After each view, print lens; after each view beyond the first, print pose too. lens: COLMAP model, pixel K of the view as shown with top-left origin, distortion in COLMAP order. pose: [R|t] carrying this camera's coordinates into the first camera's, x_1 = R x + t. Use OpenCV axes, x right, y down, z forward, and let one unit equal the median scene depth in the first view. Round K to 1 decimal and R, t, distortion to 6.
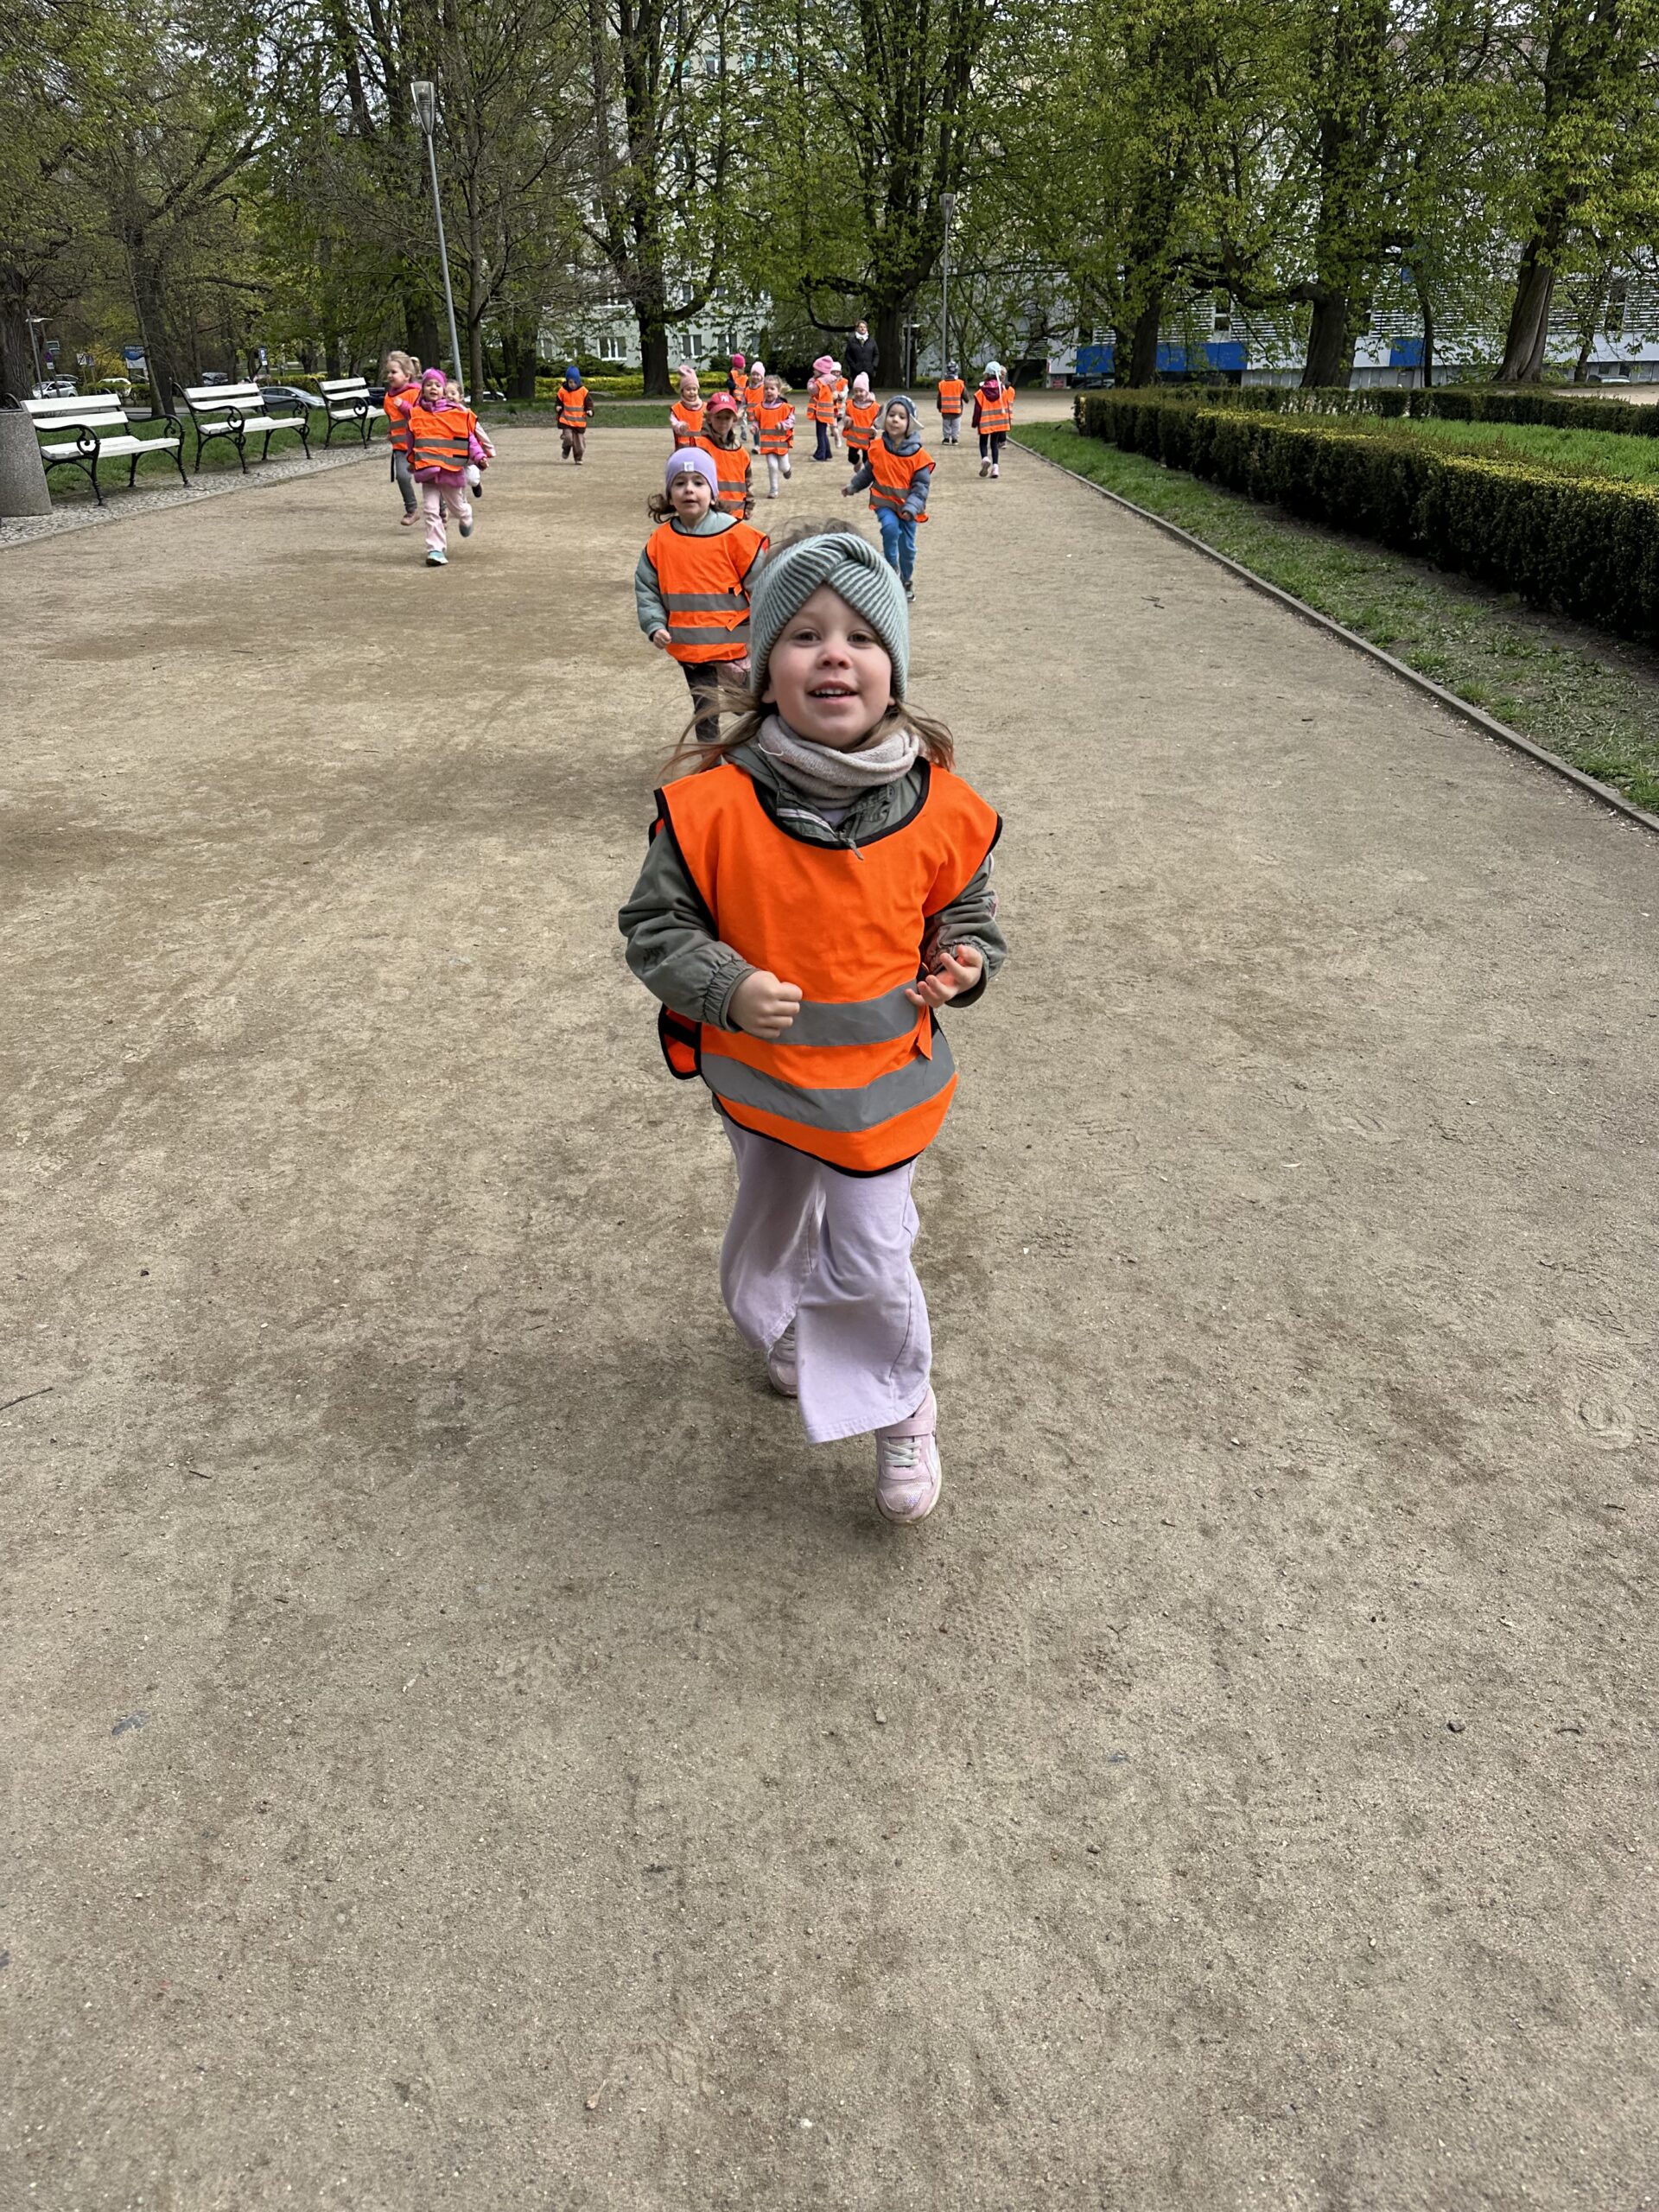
lens RADIAL K [[1527.2, 0, 824.6], [0, 1527.2, 1099.2], [0, 0, 1]] dist [0.022077, -0.034875]
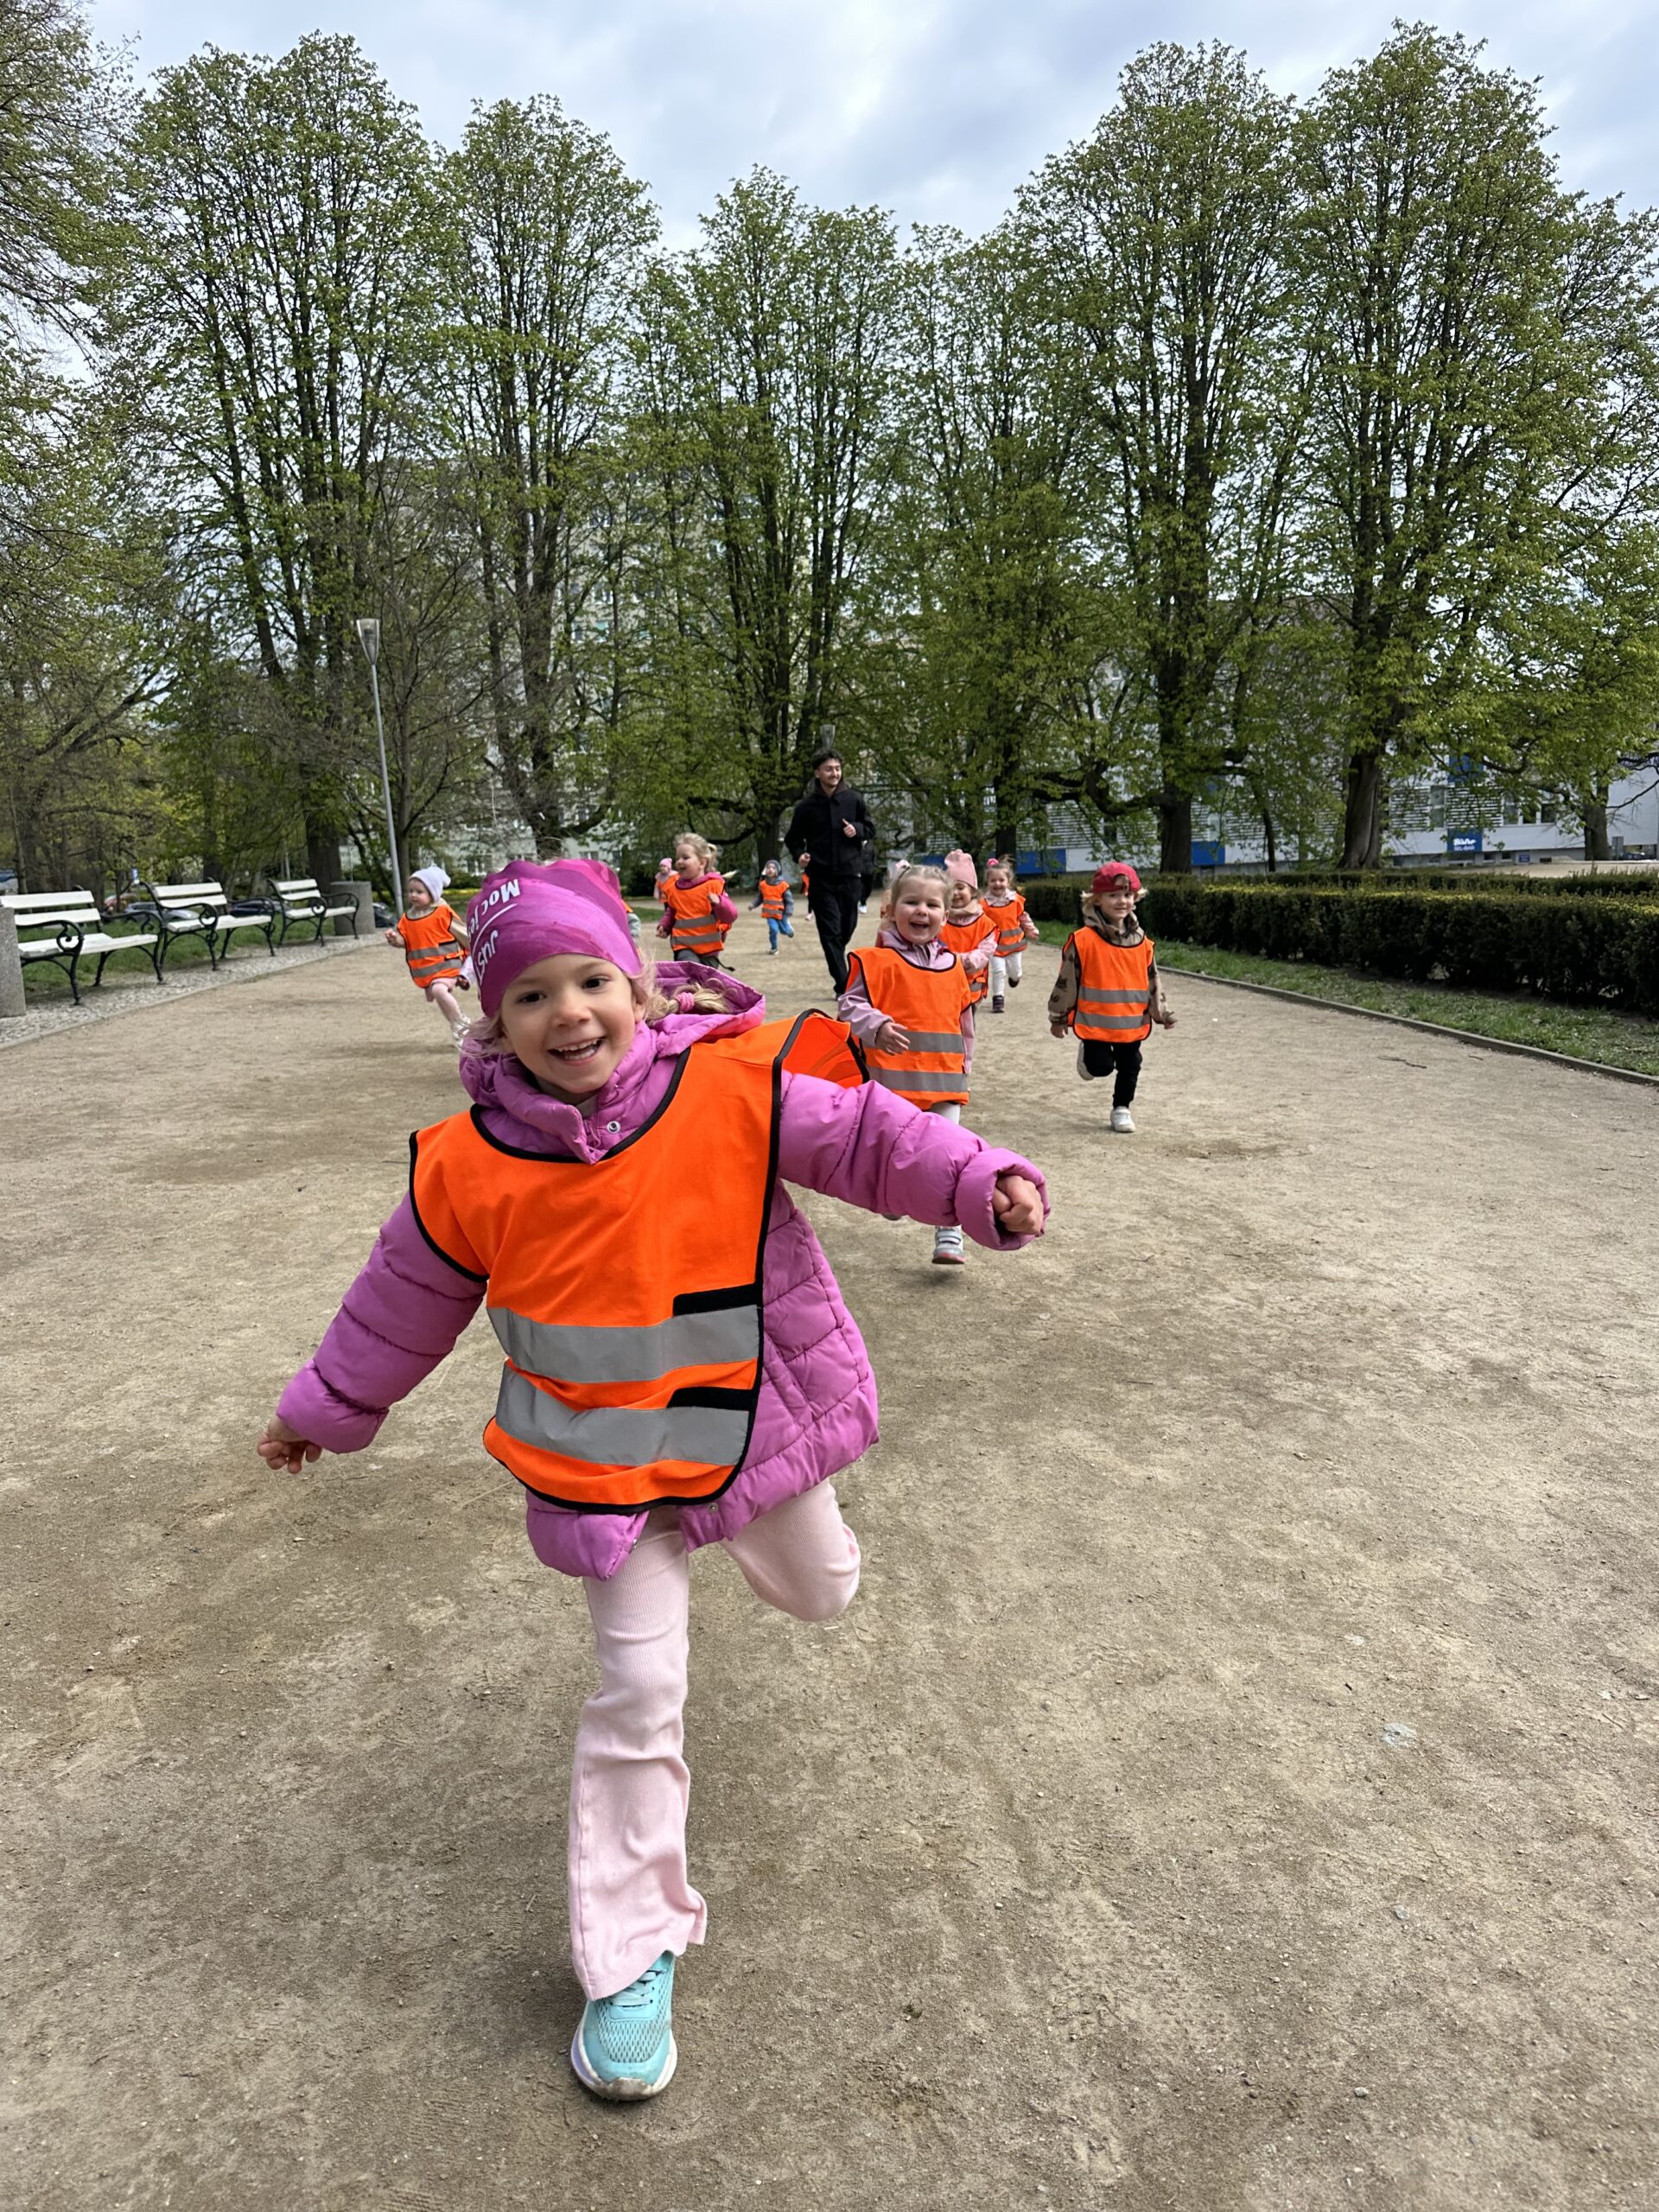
lens RADIAL K [[1527.2, 0, 848.3], [0, 1527.2, 1130.0], [0, 0, 1]] dist [0.022077, -0.034875]
pose [[0.992279, -0.039762, 0.117478, -0.093470], [0.070927, 0.958964, -0.274512, -0.030776], [-0.101742, 0.280725, 0.954381, 0.091113]]
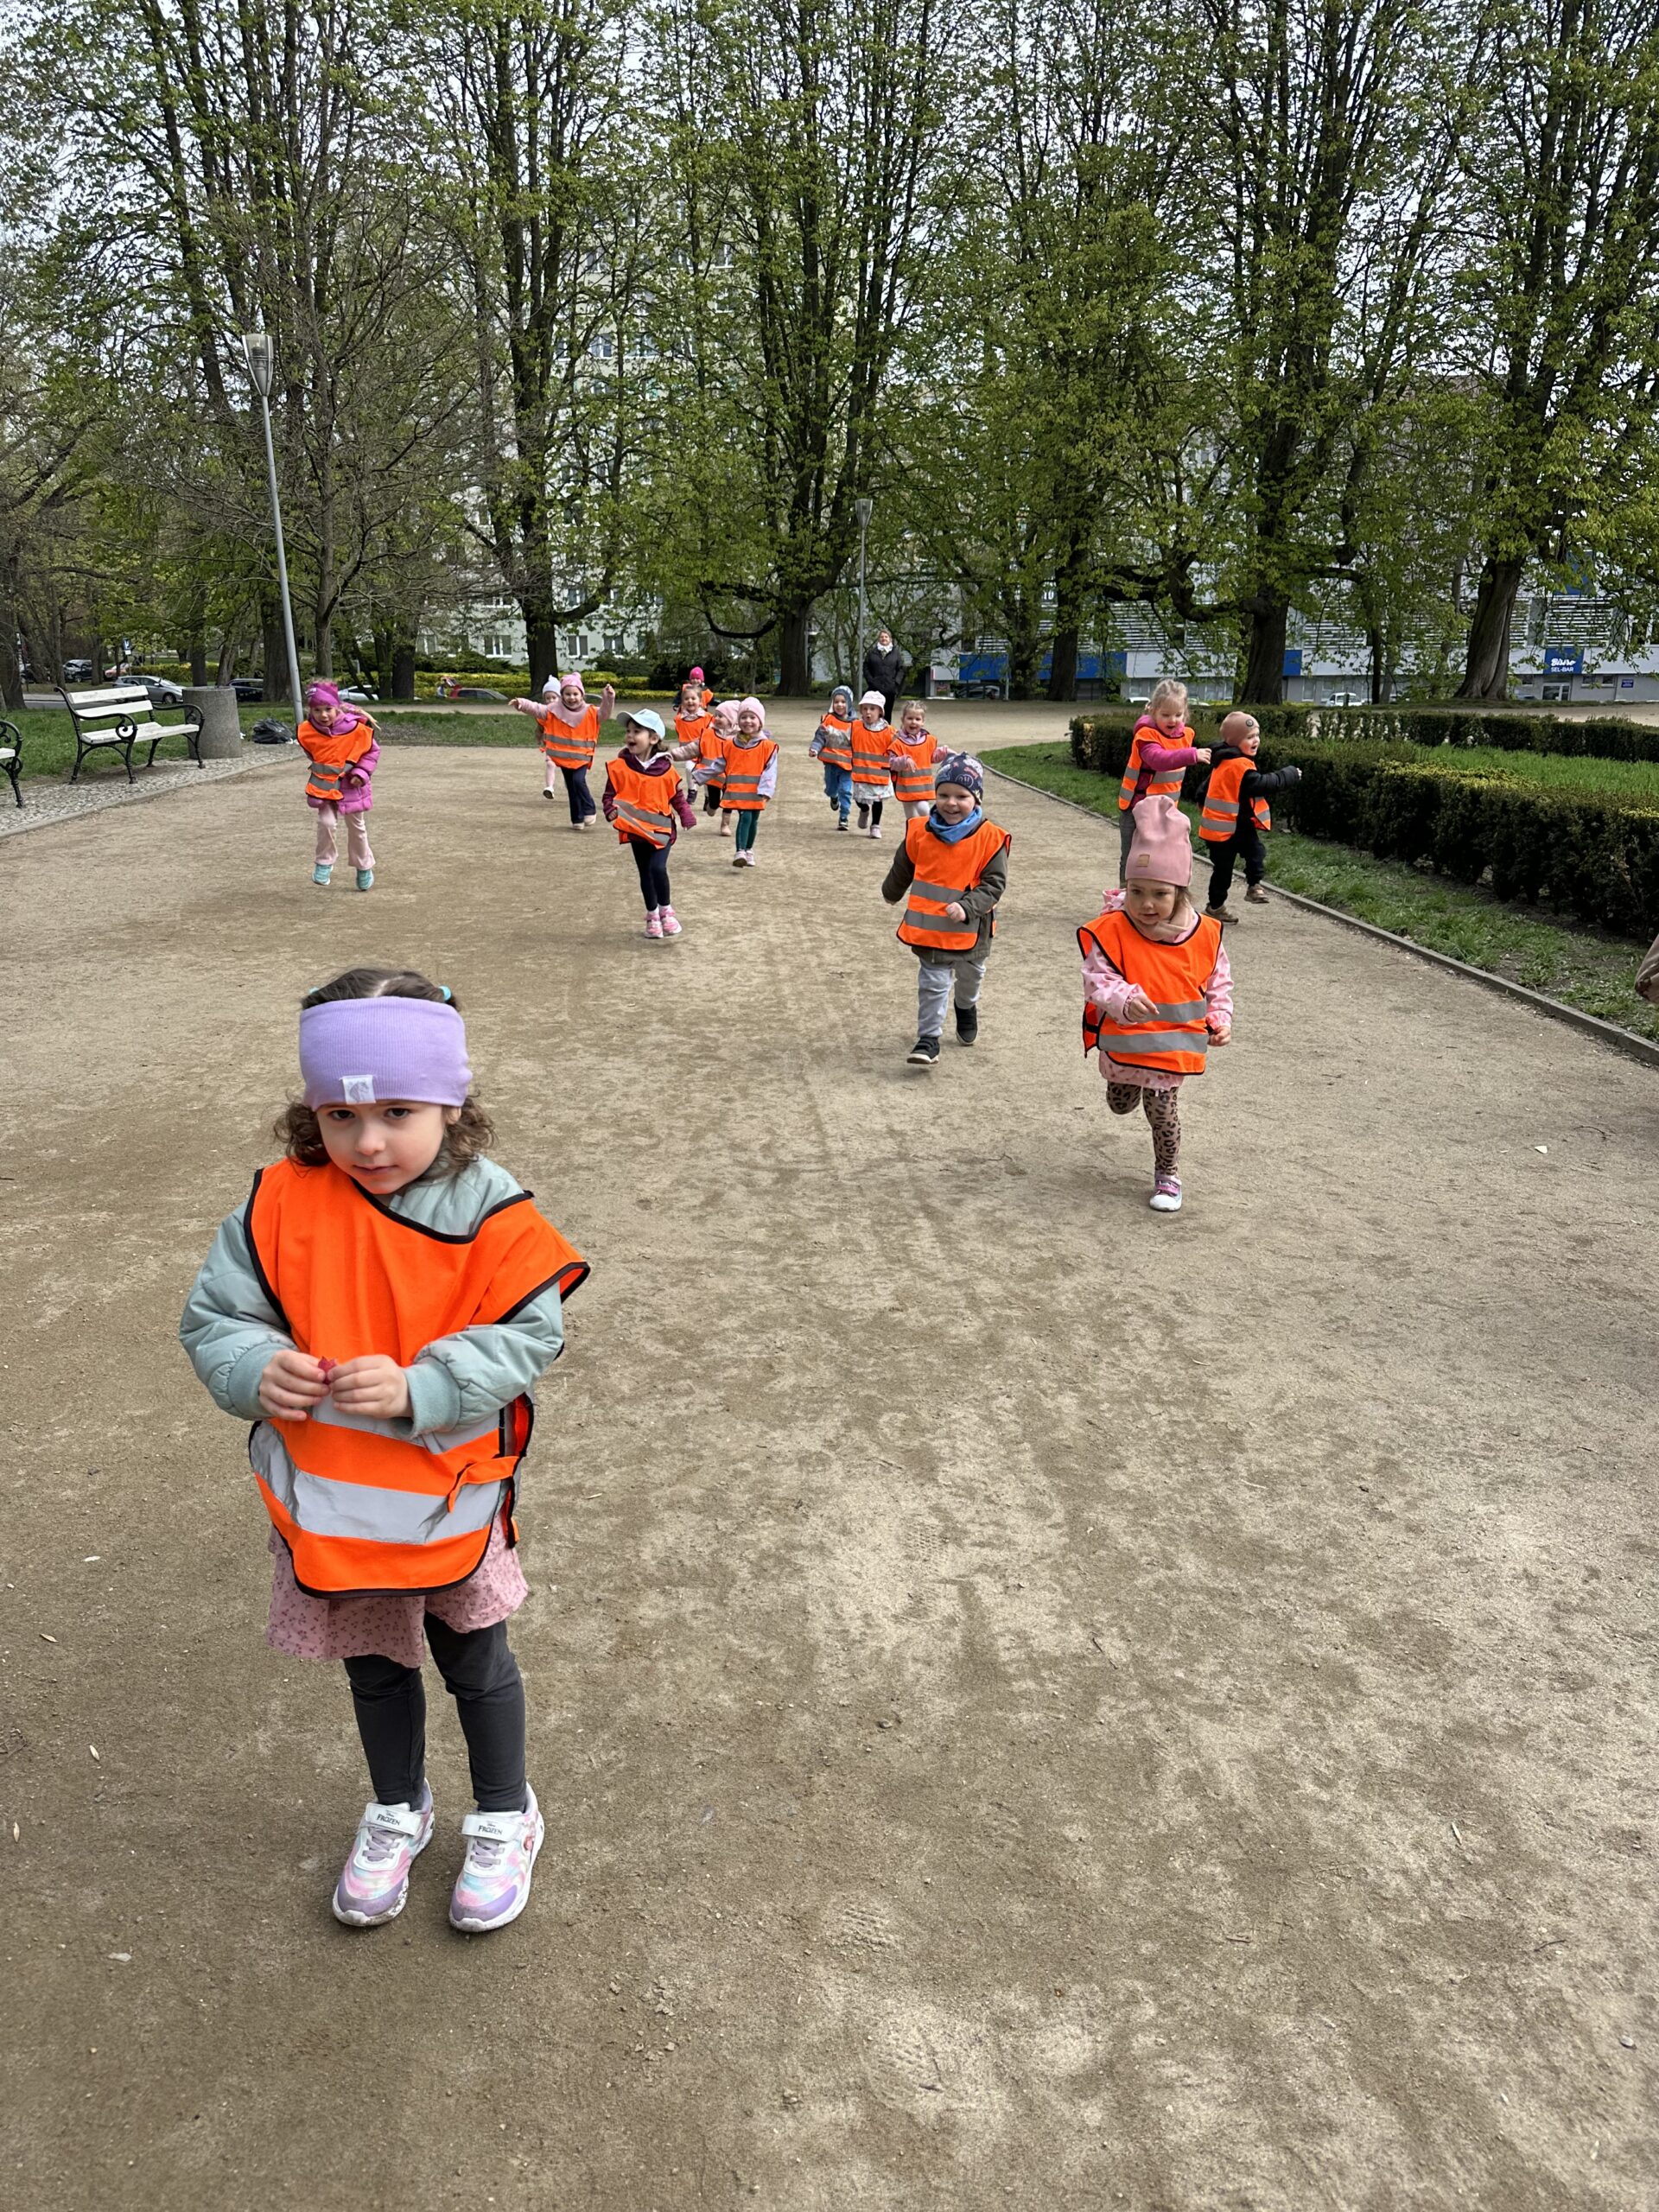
lens RADIAL K [[1527.2, 0, 823.0], [0, 1527.2, 1103.4], [0, 0, 1]] dist [0.022077, -0.034875]
pose [[0.996845, -0.005443, 0.079192, -0.042357], [0.018500, 0.986102, -0.165108, -0.163954], [-0.077192, 0.166052, 0.983091, 0.321815]]
